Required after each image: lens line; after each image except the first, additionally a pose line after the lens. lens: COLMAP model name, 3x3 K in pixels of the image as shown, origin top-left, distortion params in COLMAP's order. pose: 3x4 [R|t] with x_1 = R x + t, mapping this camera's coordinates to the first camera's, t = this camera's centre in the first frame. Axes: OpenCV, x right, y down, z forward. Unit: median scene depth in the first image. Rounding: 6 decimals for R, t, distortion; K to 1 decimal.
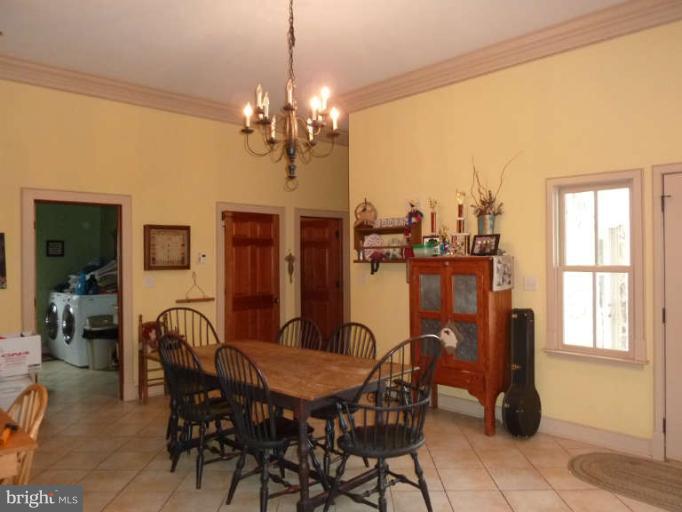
lens RADIAL K [[521.9, 0, 343.0], [0, 521.9, 254.9], [0, 0, 1]] dist [-0.025227, -0.002472]
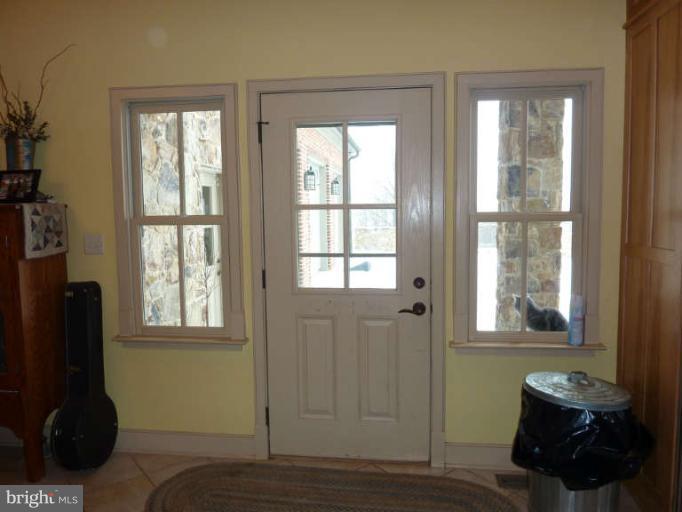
lens RADIAL K [[521.9, 0, 340.2], [0, 521.9, 255.1], [0, 0, 1]] dist [-0.025227, -0.002472]
pose [[0.777443, -0.057534, 0.626317, 0.189883], [0.003049, 0.996140, 0.087722, 0.011001], [-0.628947, -0.066289, 0.774617, 0.276003]]
